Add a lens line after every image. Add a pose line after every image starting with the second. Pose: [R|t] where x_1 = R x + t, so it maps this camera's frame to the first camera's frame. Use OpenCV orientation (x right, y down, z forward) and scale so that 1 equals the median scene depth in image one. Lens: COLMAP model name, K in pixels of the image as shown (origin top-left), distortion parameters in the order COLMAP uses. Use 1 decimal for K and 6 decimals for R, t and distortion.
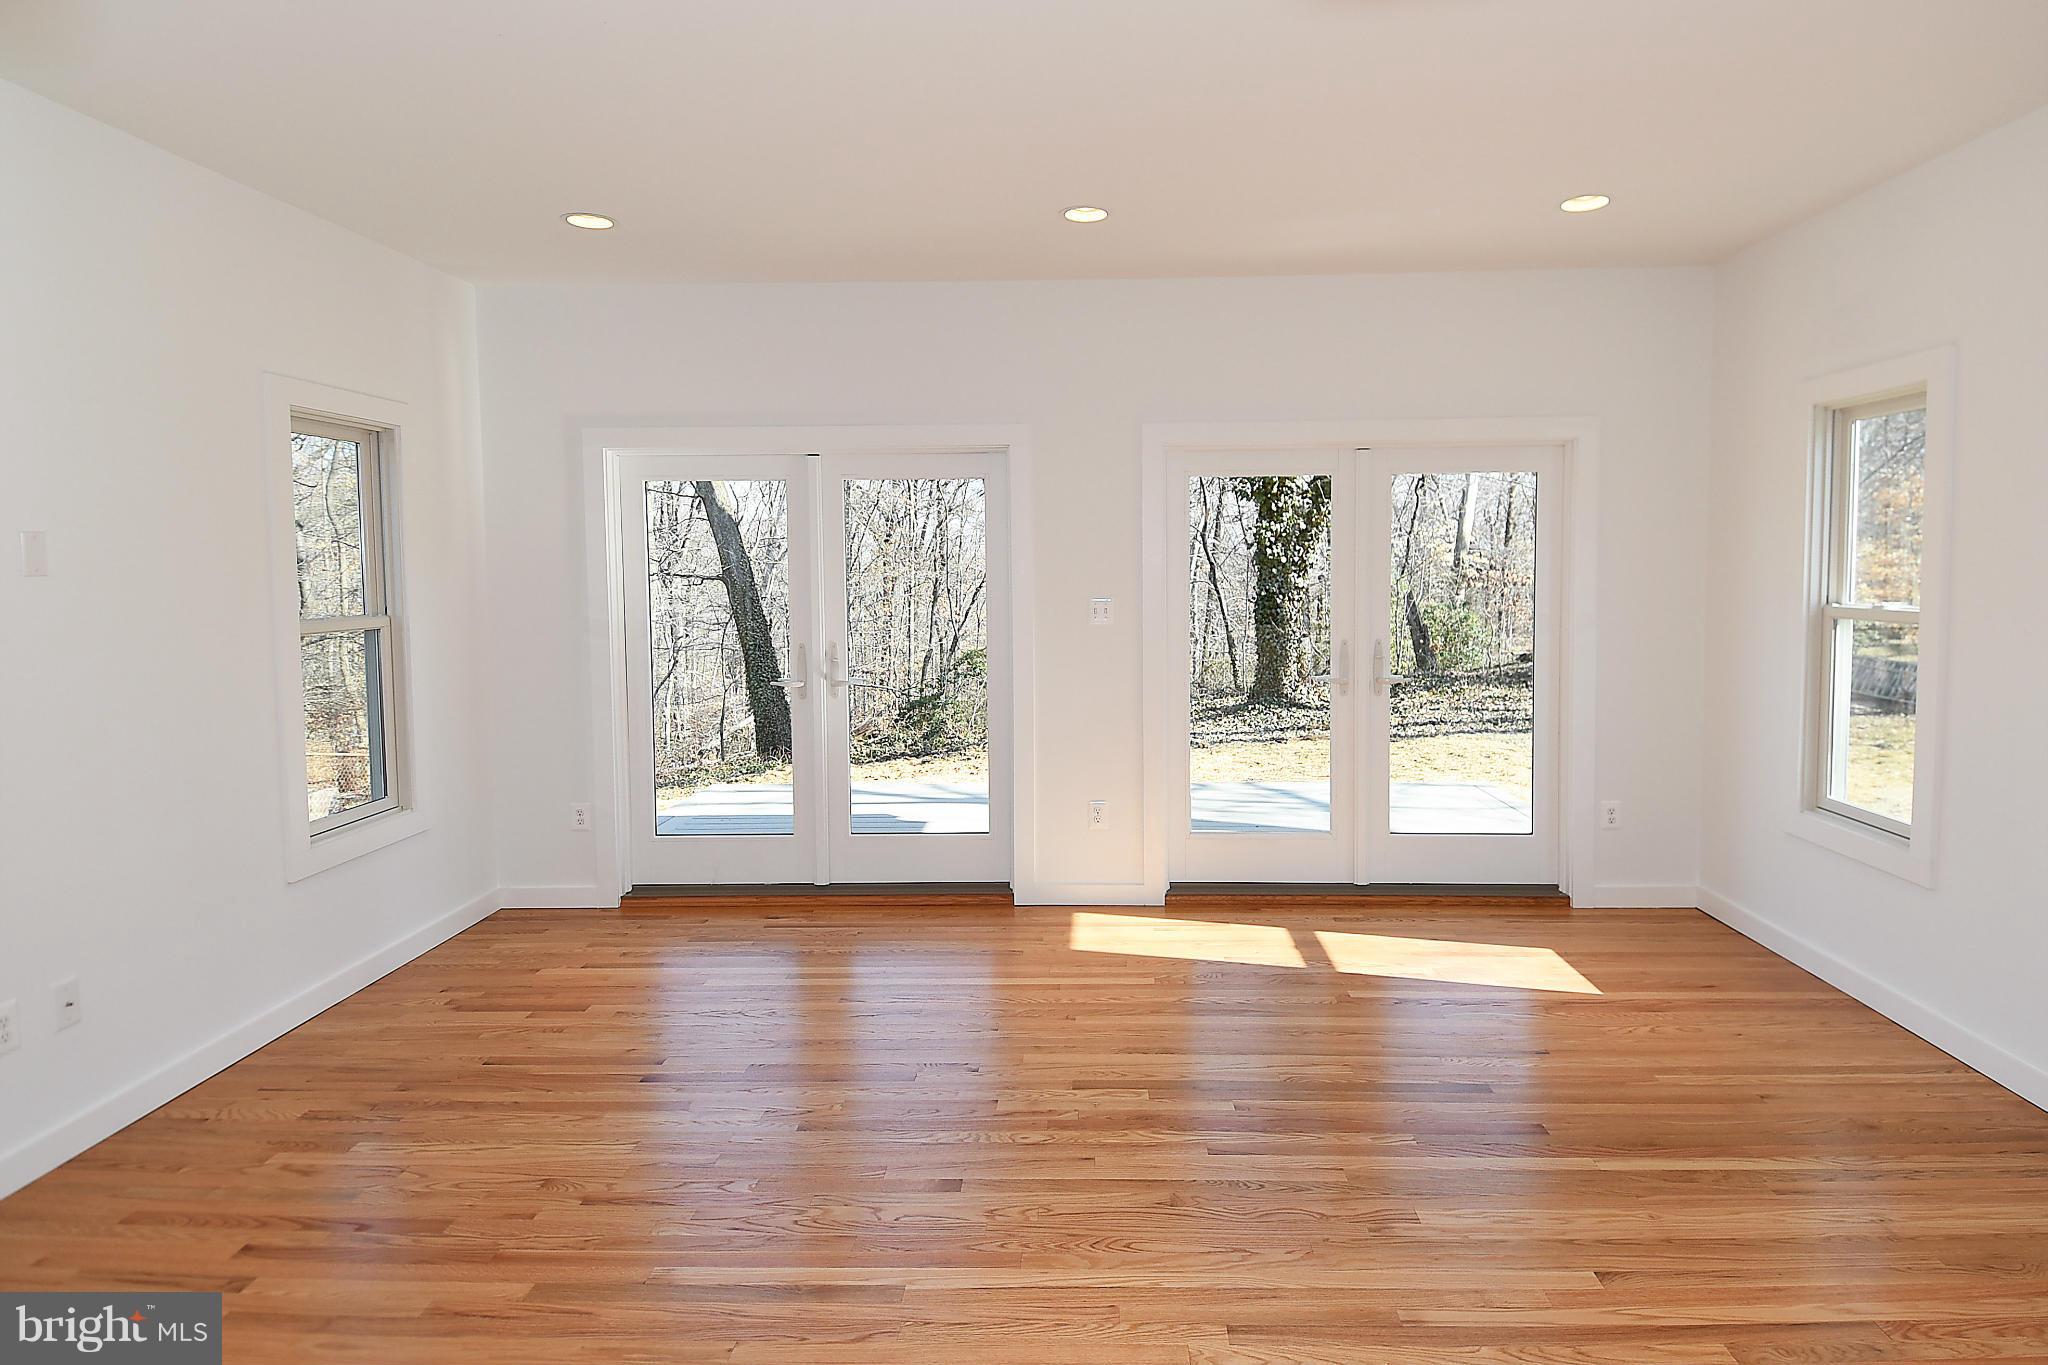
lens RADIAL K [[1087.5, 0, 1081.5], [0, 1087.5, 642.4], [0, 0, 1]] dist [0.061396, -0.064369]
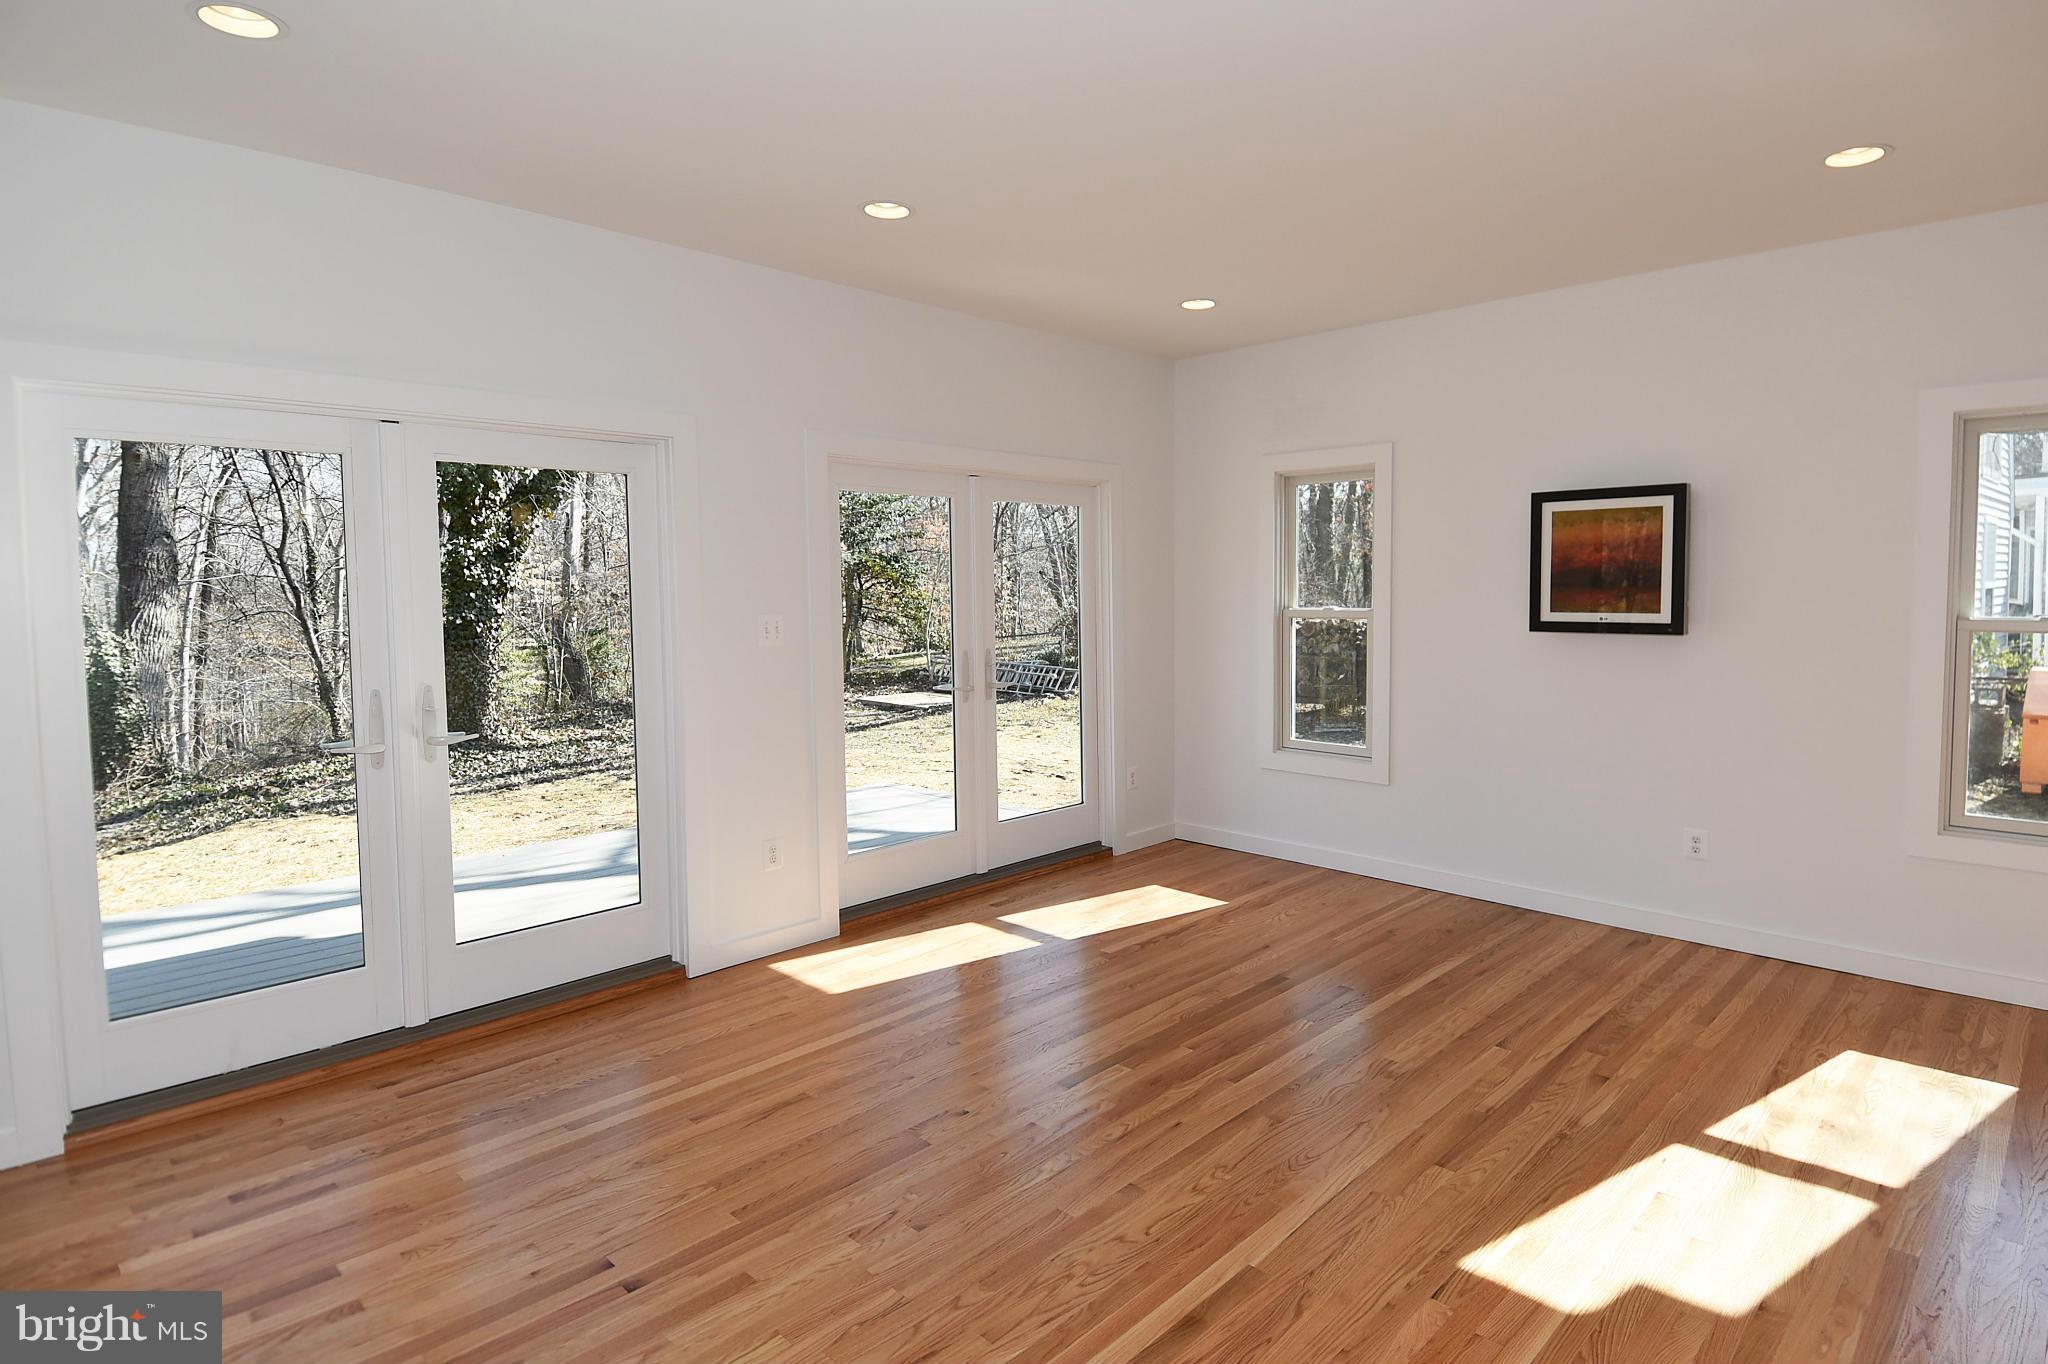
lens RADIAL K [[1087.5, 0, 1081.5], [0, 1087.5, 641.9], [0, 0, 1]] dist [0.061396, -0.064369]
pose [[0.667034, -0.037866, 0.744064, -0.484323], [0.057269, 0.998359, -0.000533, -0.002274], [-0.742823, 0.042967, 0.668108, 0.194550]]
